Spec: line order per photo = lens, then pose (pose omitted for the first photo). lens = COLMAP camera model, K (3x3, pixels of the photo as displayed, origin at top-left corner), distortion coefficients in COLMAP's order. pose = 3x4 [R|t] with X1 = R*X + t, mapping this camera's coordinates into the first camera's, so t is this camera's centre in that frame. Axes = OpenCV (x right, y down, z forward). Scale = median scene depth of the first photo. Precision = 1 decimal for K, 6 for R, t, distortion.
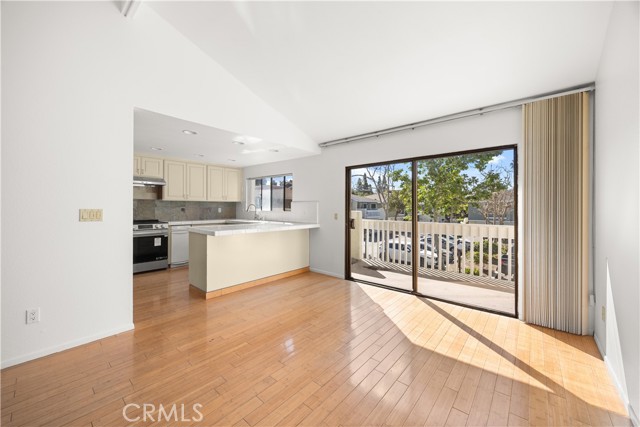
lens RADIAL K [[246.0, 0, 323.4], [0, 246.0, 209.9], [0, 0, 1]] dist [0.002015, 0.000471]
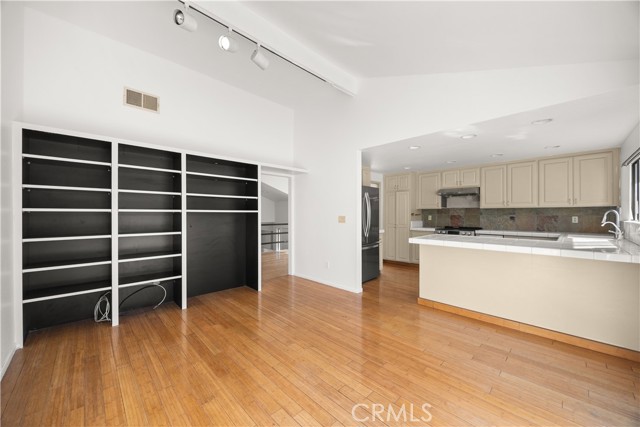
lens RADIAL K [[246.0, 0, 325.1], [0, 246.0, 213.2], [0, 0, 1]] dist [0.002015, 0.000471]
pose [[-0.080915, -0.009786, -0.996673, 0.394804], [-0.011571, 0.999894, -0.008878, -0.002925], [0.996654, 0.010814, -0.081020, 0.458650]]
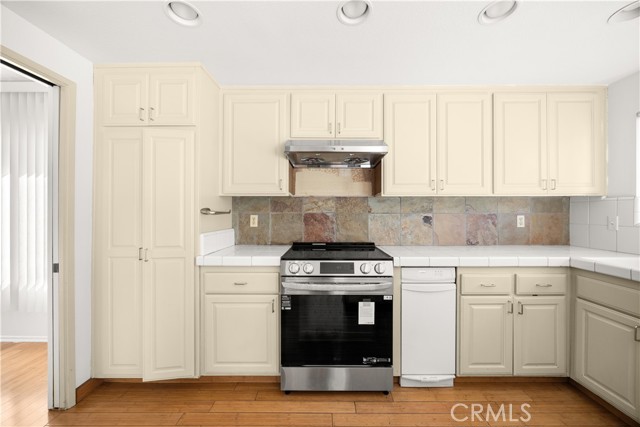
lens RADIAL K [[246.0, 0, 319.0], [0, 246.0, 211.4], [0, 0, 1]] dist [0.002015, 0.000471]
pose [[0.638495, -0.008314, -0.769581, -0.415859], [-0.004333, 0.999887, -0.014397, -0.008423], [0.769613, 0.012527, 0.638387, 0.673779]]
